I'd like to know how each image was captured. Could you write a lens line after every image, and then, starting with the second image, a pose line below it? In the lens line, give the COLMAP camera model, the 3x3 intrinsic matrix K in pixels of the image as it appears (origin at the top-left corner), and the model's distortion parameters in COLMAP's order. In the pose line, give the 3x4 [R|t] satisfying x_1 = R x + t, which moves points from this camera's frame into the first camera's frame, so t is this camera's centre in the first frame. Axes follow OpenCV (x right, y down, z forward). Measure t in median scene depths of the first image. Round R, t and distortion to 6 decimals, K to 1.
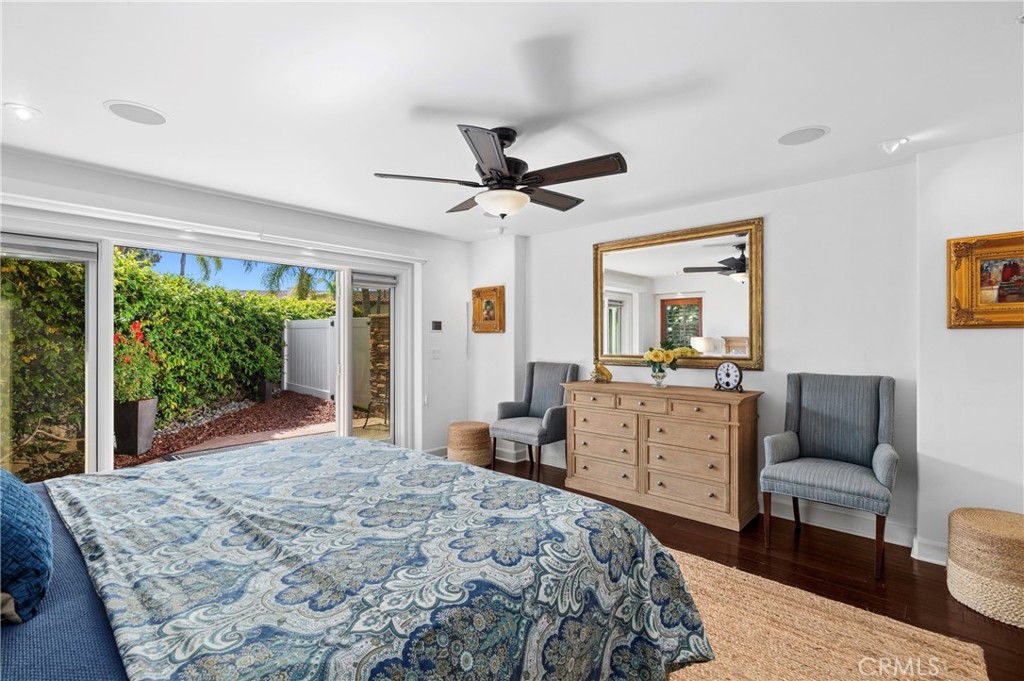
lens RADIAL K [[470.0, 0, 514.3], [0, 470.0, 341.5], [0, 0, 1]] dist [-0.003636, -0.000367]
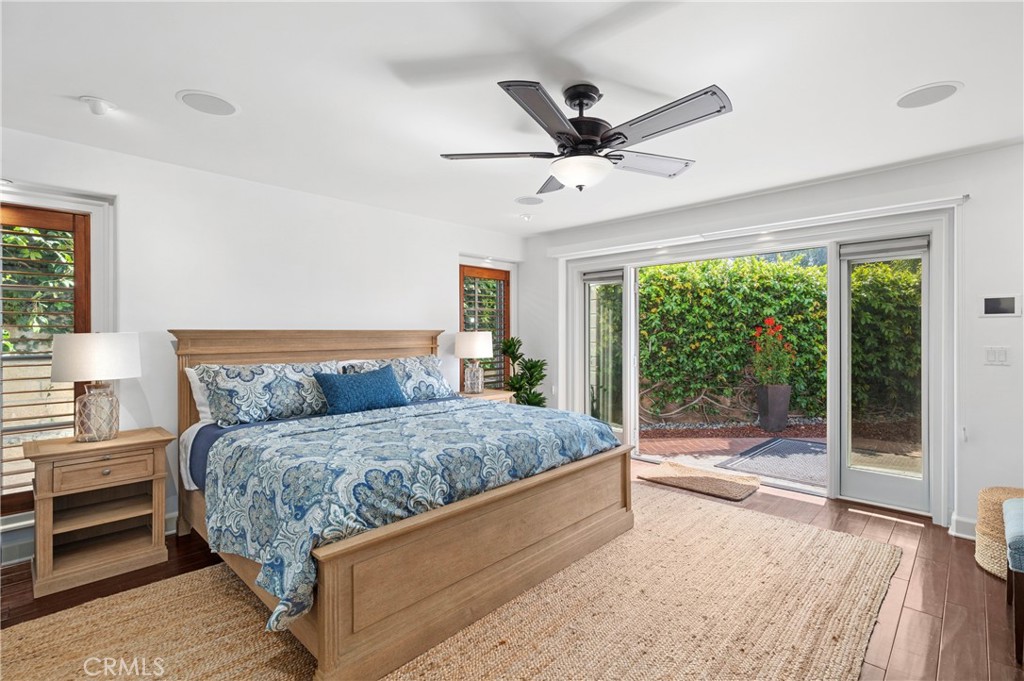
lens RADIAL K [[470.0, 0, 512.4], [0, 470.0, 337.4], [0, 0, 1]] dist [-0.003636, -0.000367]
pose [[-0.024047, 0.006247, -0.999691, 0.376073], [0.001280, 0.999980, 0.006218, -0.000111], [0.999710, -0.001130, -0.024054, 0.404785]]
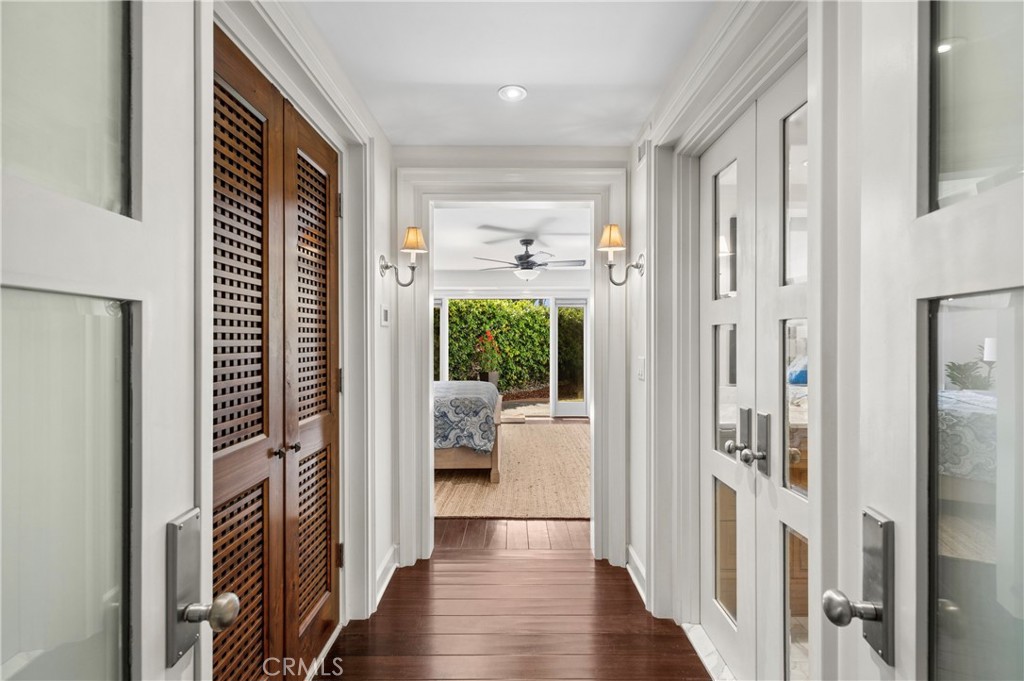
lens RADIAL K [[470.0, 0, 513.1], [0, 470.0, 340.6], [0, 0, 1]] dist [-0.003636, -0.000367]
pose [[0.677537, -0.002864, -0.735483, 0.670411], [0.003238, 0.999994, -0.000910, 0.000823], [0.735481, -0.001765, 0.677543, -0.215413]]
